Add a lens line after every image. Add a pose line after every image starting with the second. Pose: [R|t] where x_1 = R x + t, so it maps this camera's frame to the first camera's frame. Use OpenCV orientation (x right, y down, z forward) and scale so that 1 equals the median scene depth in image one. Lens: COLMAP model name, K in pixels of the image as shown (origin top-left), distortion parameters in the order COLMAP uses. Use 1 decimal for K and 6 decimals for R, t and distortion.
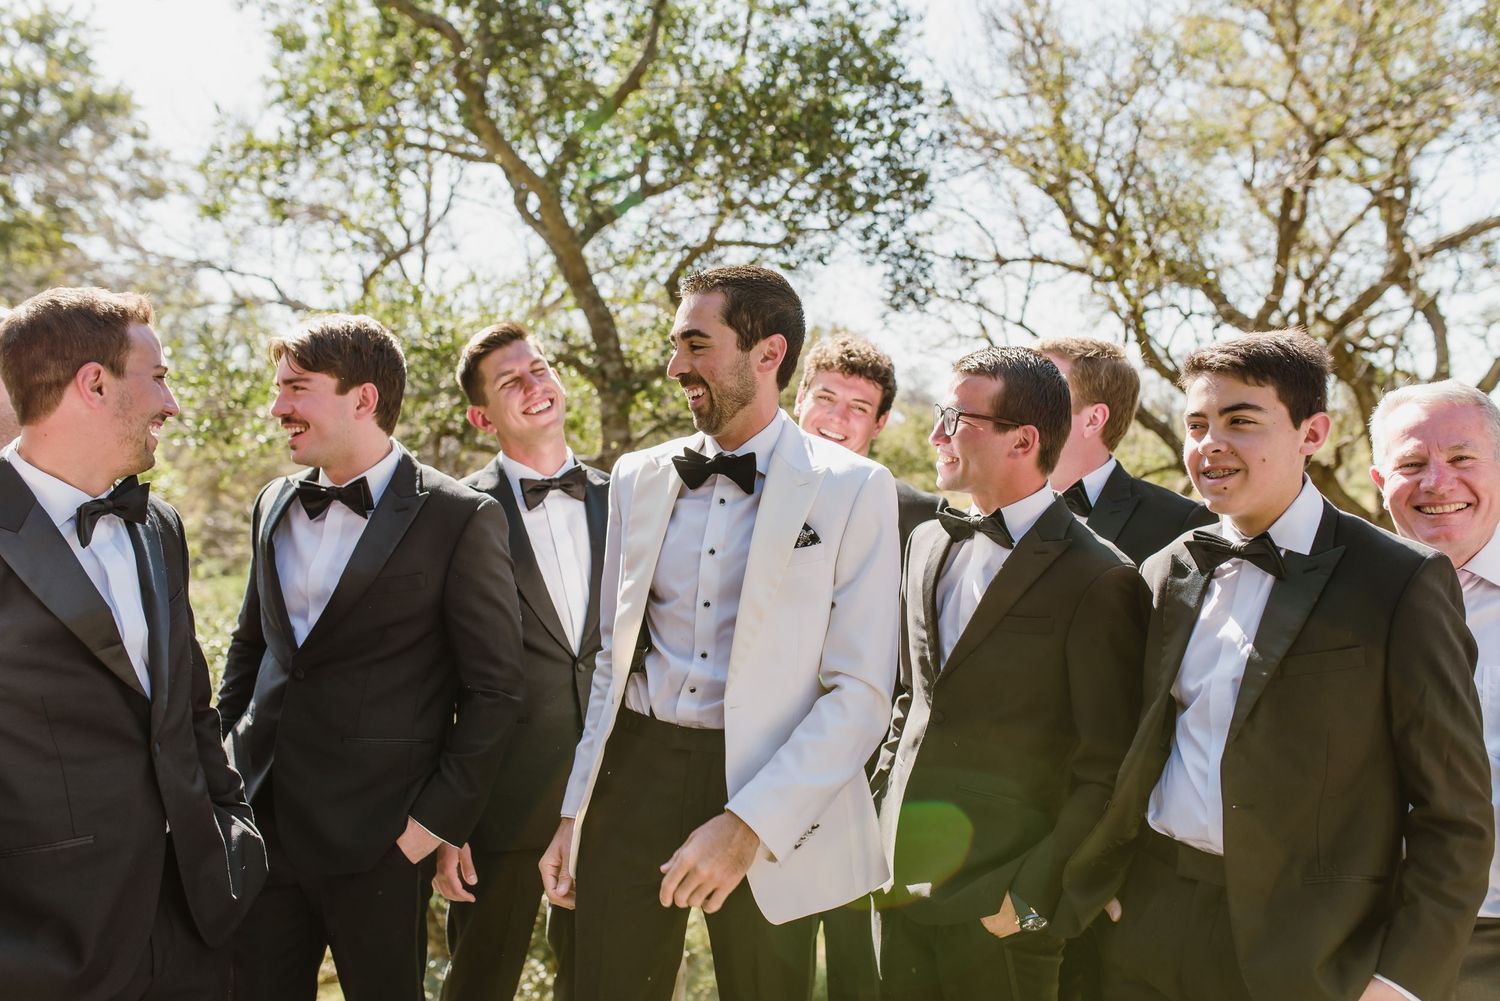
lens RADIAL K [[1460.4, 0, 759.2], [0, 1460.4, 502.2], [0, 0, 1]] dist [0.006937, 0.083562]
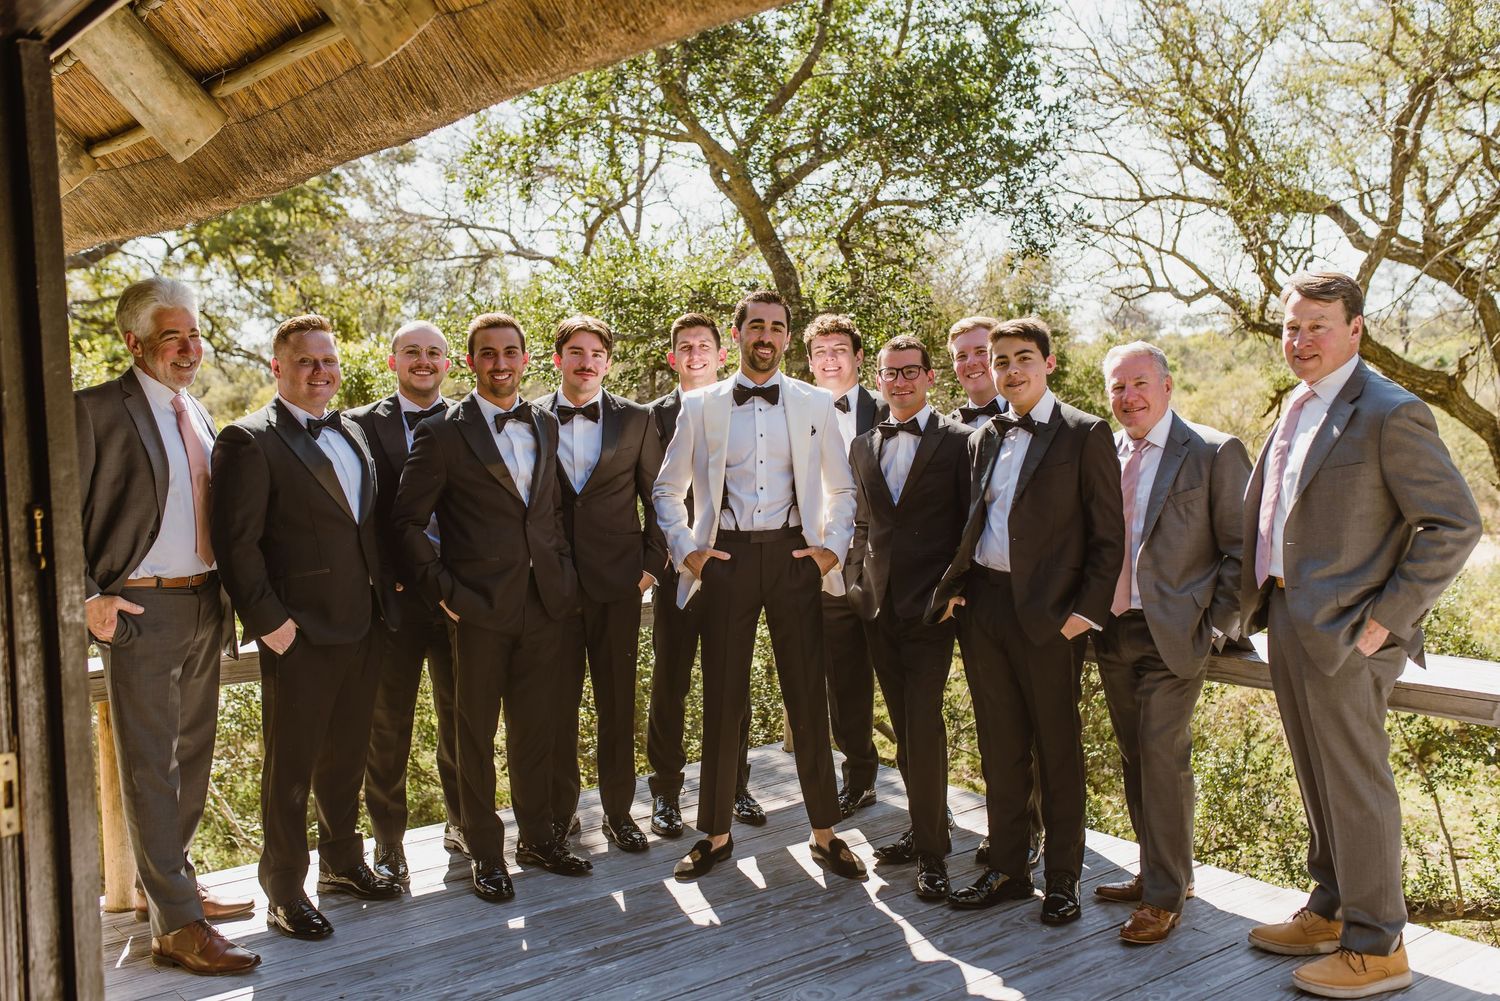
lens RADIAL K [[1551.4, 0, 756.1], [0, 1551.4, 501.0], [0, 0, 1]] dist [0.007678, 0.101971]
pose [[0.988234, -0.010296, -0.152601, 0.061653], [0.017405, 0.998821, 0.045326, 0.007015], [0.151954, -0.047449, 0.987248, -0.271679]]
